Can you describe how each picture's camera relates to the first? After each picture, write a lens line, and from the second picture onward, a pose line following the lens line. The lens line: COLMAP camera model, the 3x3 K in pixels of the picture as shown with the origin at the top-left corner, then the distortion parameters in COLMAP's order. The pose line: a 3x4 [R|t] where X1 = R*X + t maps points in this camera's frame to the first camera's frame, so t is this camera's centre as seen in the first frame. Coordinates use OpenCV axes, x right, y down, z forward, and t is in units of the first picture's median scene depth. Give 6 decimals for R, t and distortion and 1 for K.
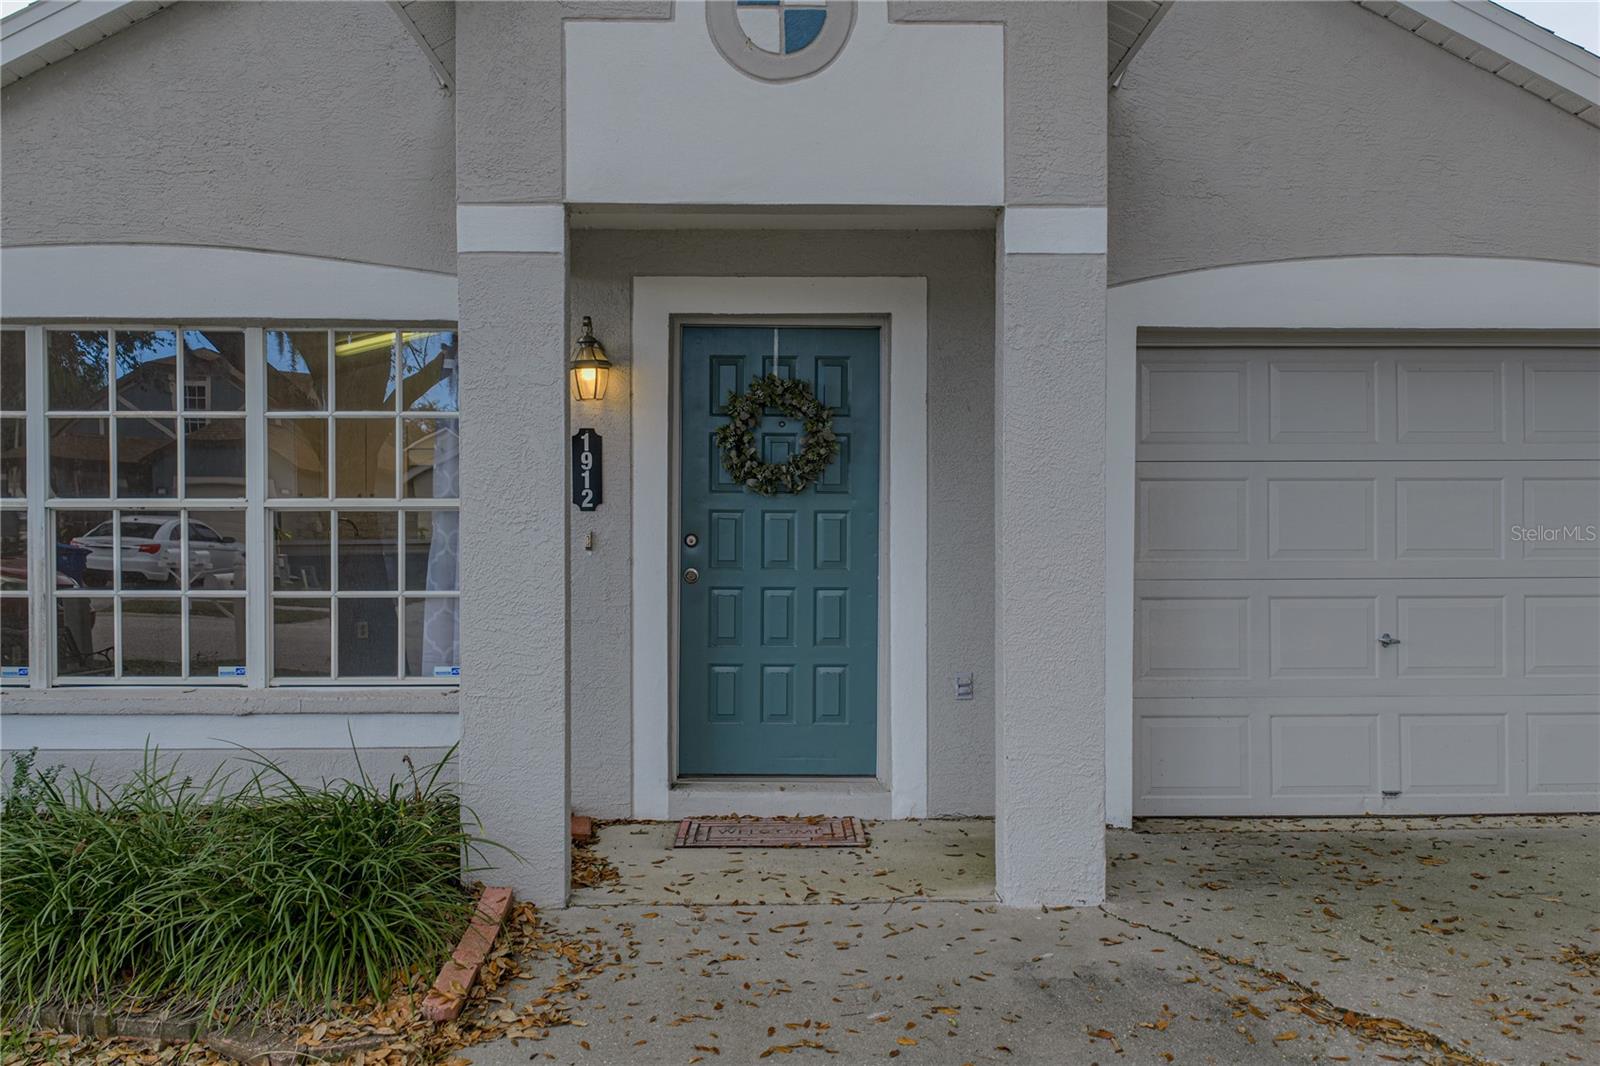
lens RADIAL K [[1309.5, 0, 800.0], [0, 1309.5, 533.0], [0, 0, 1]] dist [0.001094, -0.007484]
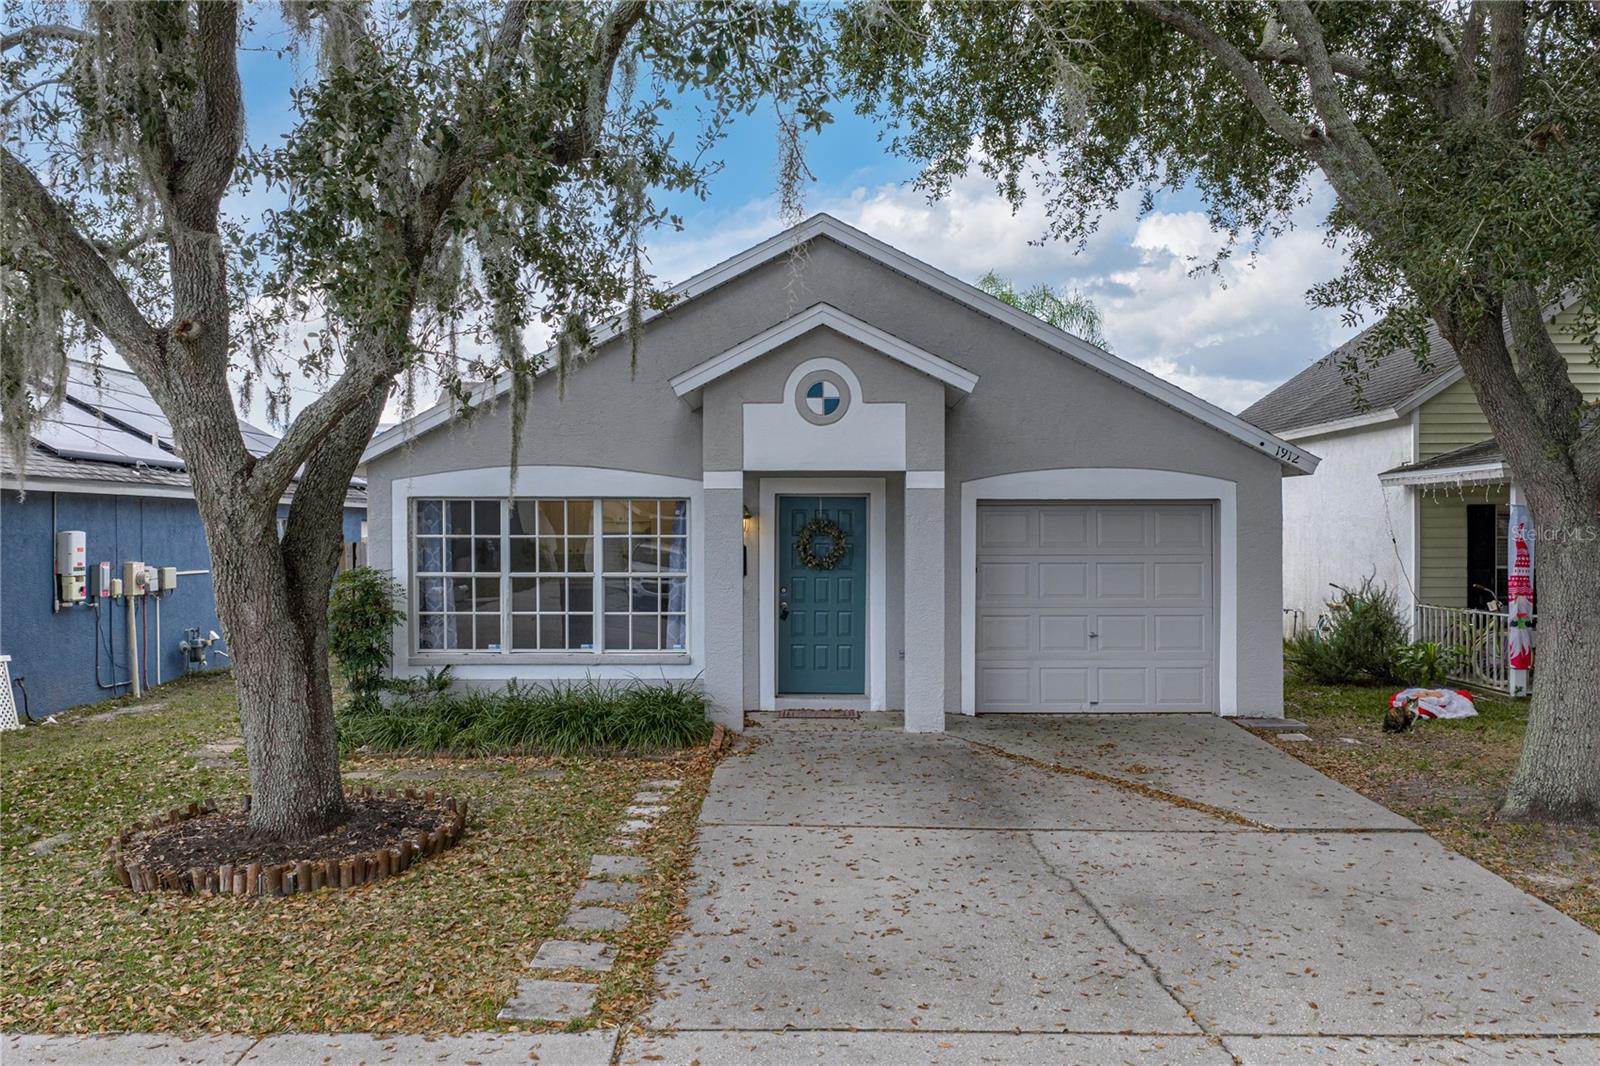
lens RADIAL K [[1309.5, 0, 800.0], [0, 1309.5, 533.0], [0, 0, 1]] dist [0.001094, -0.007484]
pose [[0.999474, -0.000114, -0.032417, 0.019965], [-0.000125, 0.999973, -0.007356, -0.080167], [0.032417, 0.007356, 0.999447, -1.322762]]
